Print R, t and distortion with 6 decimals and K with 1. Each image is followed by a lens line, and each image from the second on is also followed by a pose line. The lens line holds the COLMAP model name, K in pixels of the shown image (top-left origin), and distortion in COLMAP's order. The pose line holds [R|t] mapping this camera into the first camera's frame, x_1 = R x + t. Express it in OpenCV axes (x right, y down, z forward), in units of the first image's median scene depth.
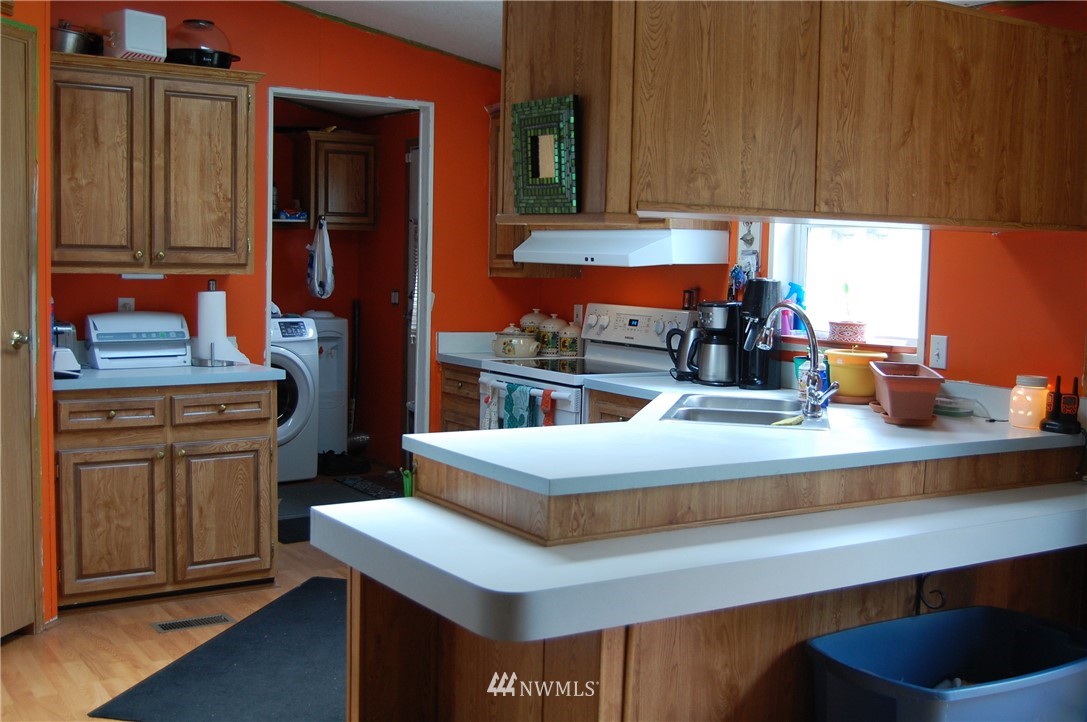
lens RADIAL K [[1260.5, 0, 543.5], [0, 1260.5, 361.0], [0, 0, 1]] dist [-0.007237, 0.001293]
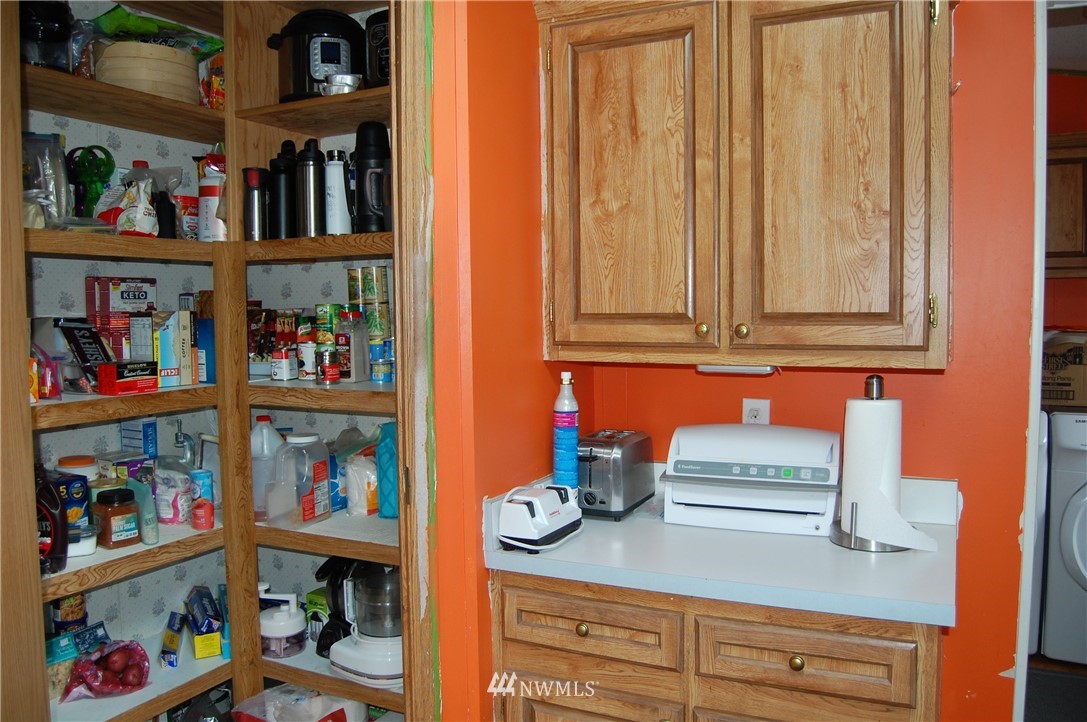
lens RADIAL K [[865.9, 0, 543.5], [0, 865.9, 361.0], [0, 0, 1]] dist [-0.072751, -0.001852]
pose [[0.521562, 0.027723, -0.852763, -0.039739], [-0.051917, 0.998651, 0.000713, -0.067202], [0.851633, 0.043901, 0.522297, 0.741959]]
